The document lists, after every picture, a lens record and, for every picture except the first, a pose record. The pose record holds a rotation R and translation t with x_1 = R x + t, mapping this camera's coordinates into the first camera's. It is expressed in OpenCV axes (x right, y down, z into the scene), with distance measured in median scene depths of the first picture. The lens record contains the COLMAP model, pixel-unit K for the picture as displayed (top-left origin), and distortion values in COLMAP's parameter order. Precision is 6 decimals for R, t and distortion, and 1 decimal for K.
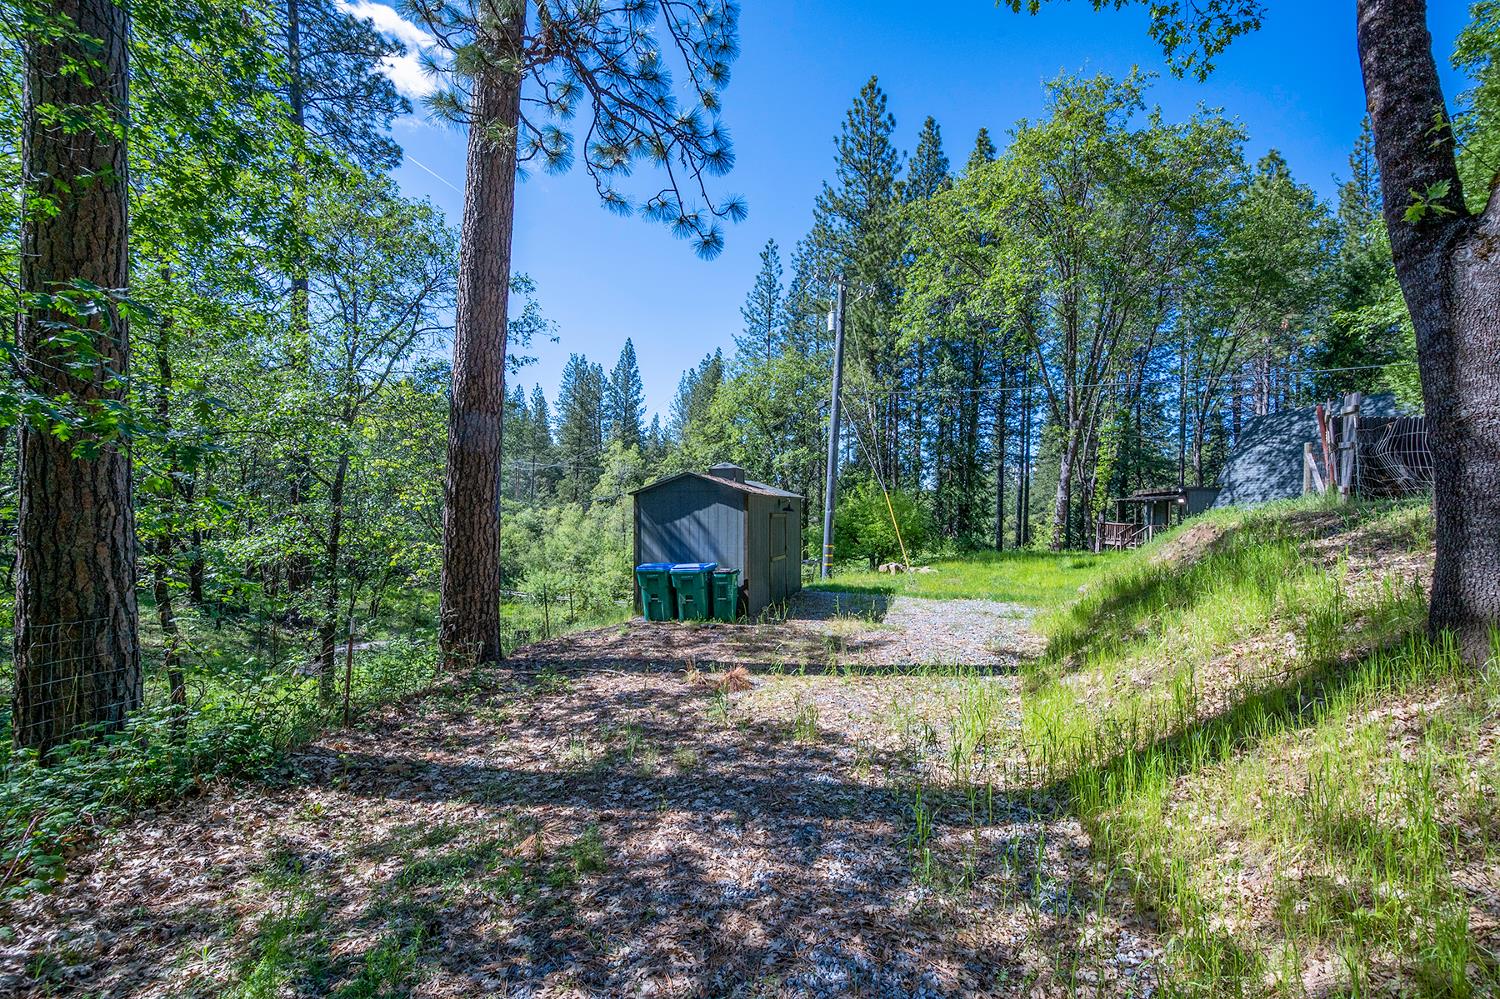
lens RADIAL K [[620.6, 0, 750.0], [0, 620.6, 499.5], [0, 0, 1]] dist [-0.000202, -0.000032]
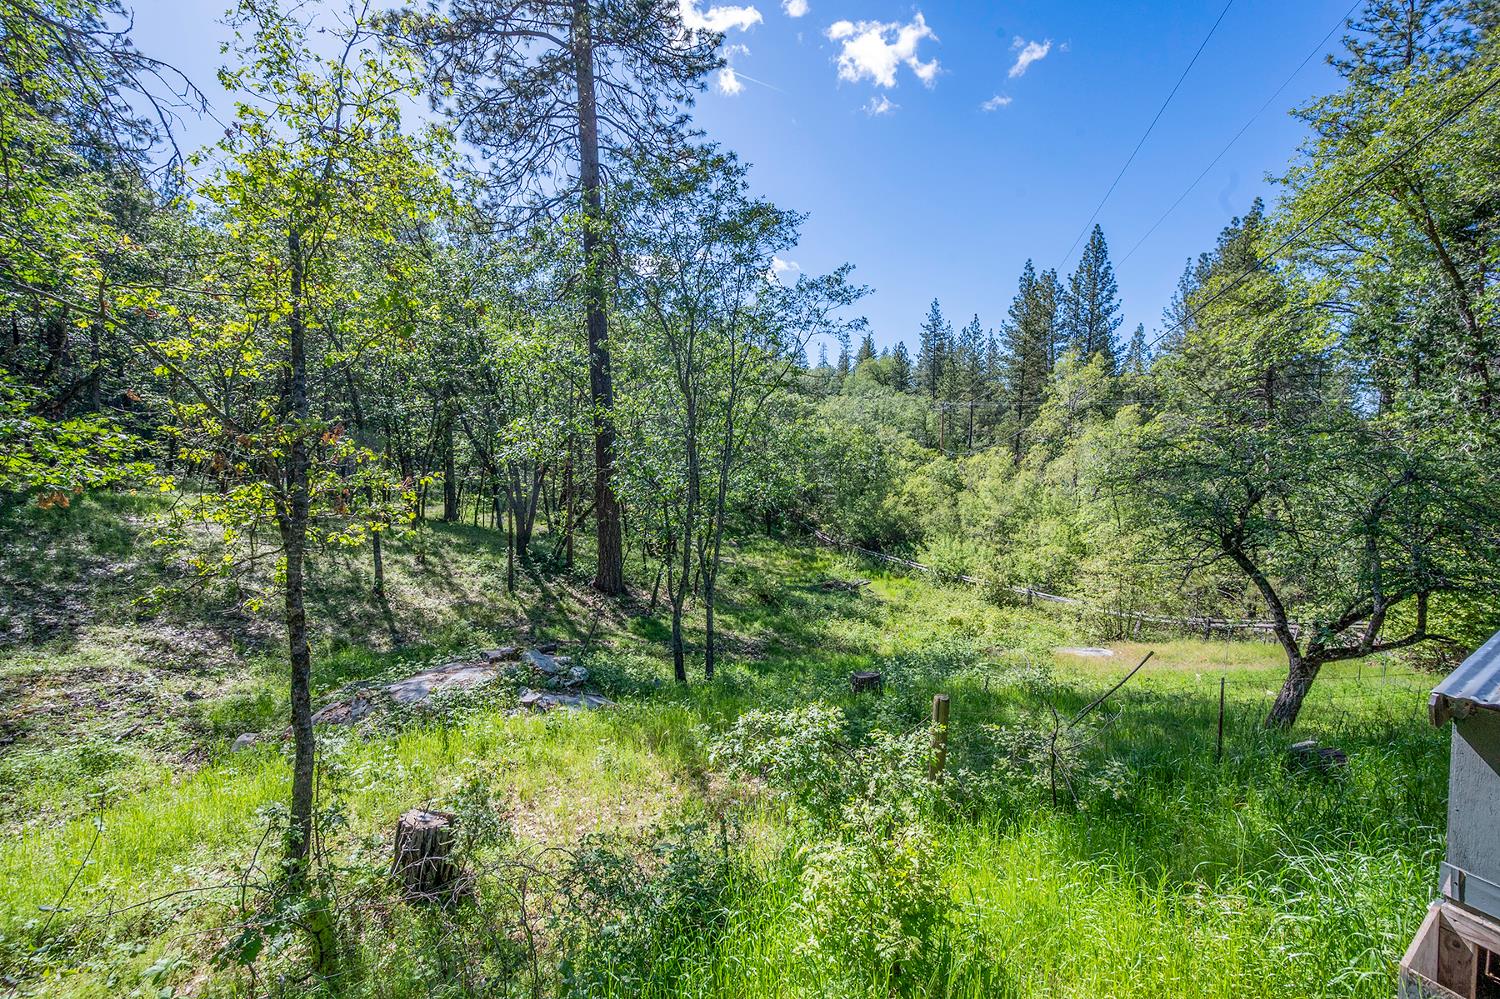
lens RADIAL K [[587.8, 0, 747.5], [0, 587.8, 493.6], [0, 0, 1]] dist [-0.000853, -0.000004]
pose [[0.736224, 0.019605, -0.676453, -0.025978], [0.021144, 0.998426, 0.051949, 0.013908], [0.676407, -0.052549, 0.734651, 0.217528]]
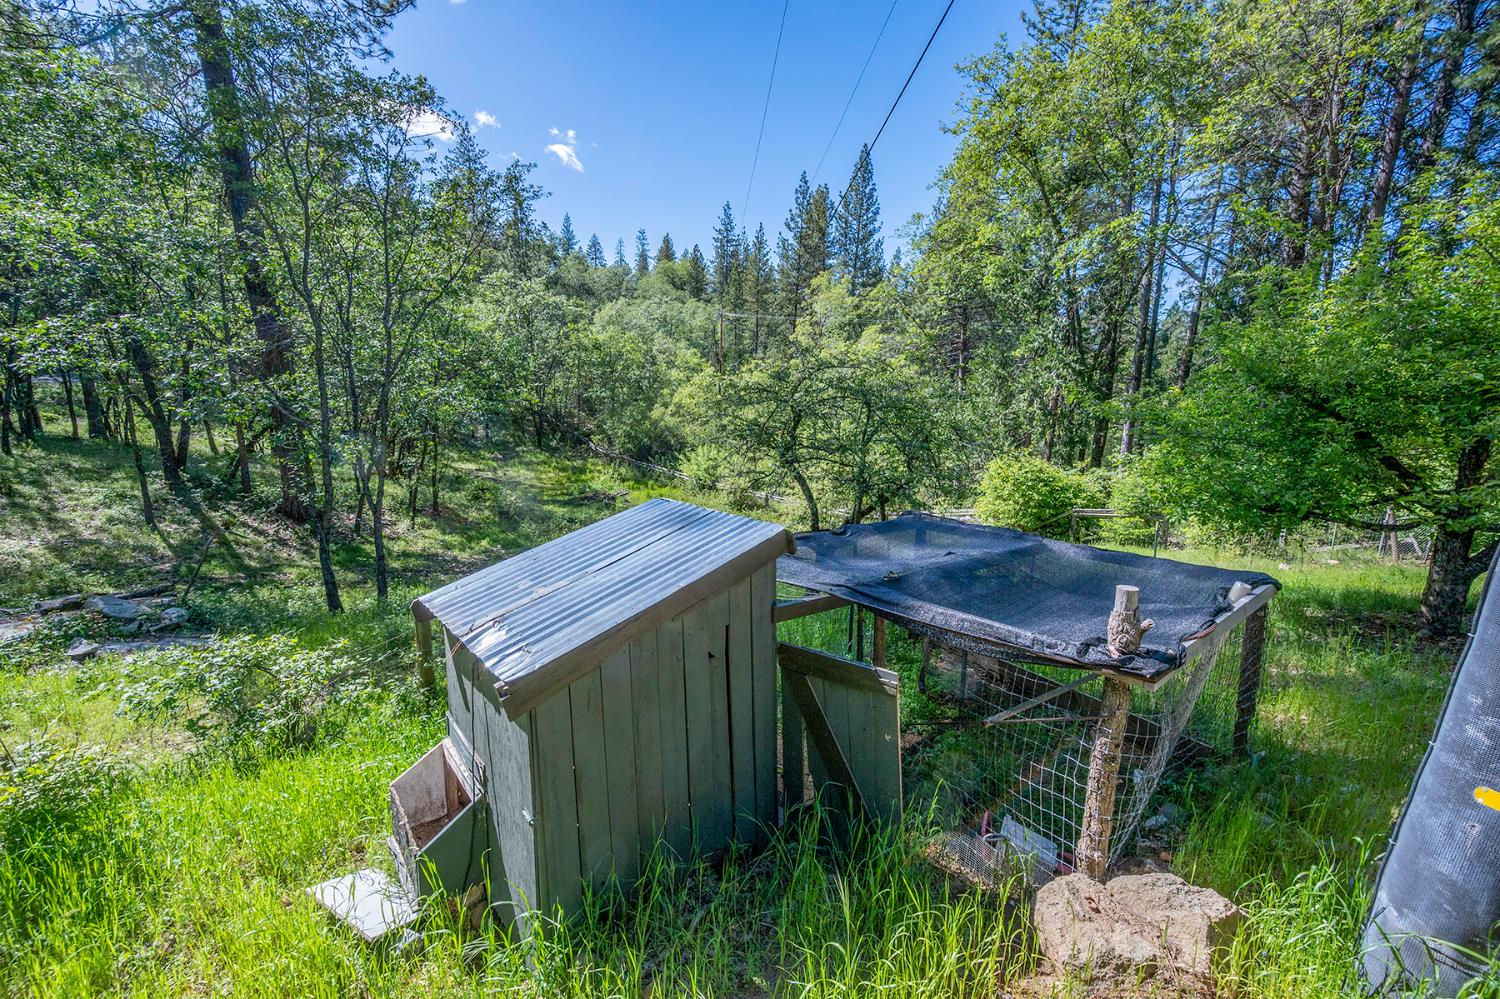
lens RADIAL K [[593.7, 0, 750.4], [0, 593.7, 489.0], [0, 0, 1]] dist [-0.000343, -0.000147]
pose [[0.909001, 0.085006, -0.408033, 0.013350], [-0.001301, 0.979555, 0.201172, 0.010919], [0.416791, -0.182335, 0.890527, 0.235121]]
